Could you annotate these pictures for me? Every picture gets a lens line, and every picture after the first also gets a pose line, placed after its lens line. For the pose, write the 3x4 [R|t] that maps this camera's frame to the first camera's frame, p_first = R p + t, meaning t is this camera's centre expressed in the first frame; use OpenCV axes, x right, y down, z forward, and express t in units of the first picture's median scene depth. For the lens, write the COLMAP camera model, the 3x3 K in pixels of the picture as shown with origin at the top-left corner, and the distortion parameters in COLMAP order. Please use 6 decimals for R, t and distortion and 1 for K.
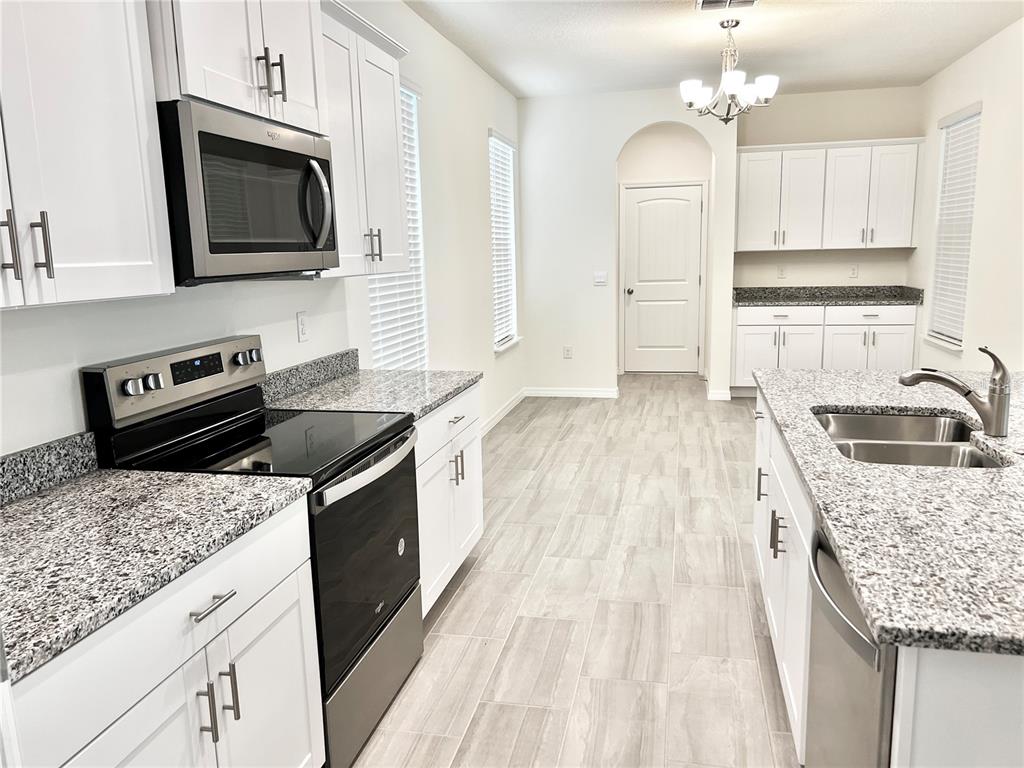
lens RADIAL K [[777.6, 0, 514.3], [0, 777.6, 388.4], [0, 0, 1]] dist [0.050389, -0.050213]
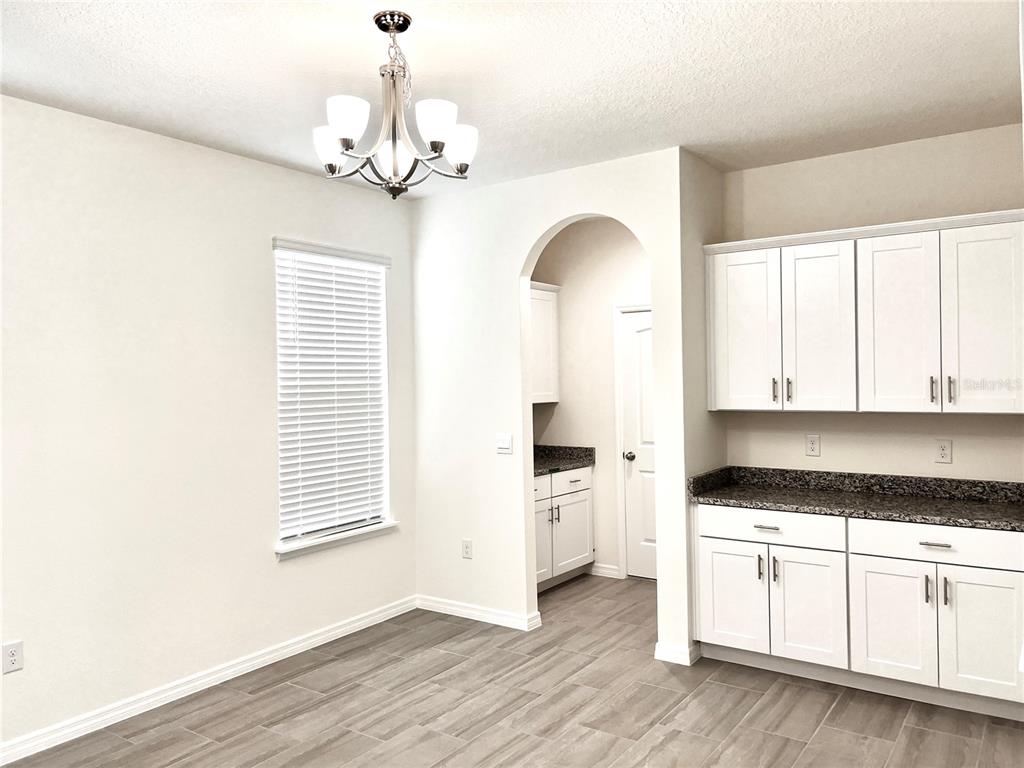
lens RADIAL K [[777.6, 0, 478.9], [0, 777.6, 386.4], [0, 0, 1]] dist [0.050389, -0.050213]
pose [[0.921255, 0.013506, -0.388725, 0.360252], [-0.074606, 0.986976, -0.142519, -0.095352], [0.381737, 0.160297, 0.910264, 0.382589]]
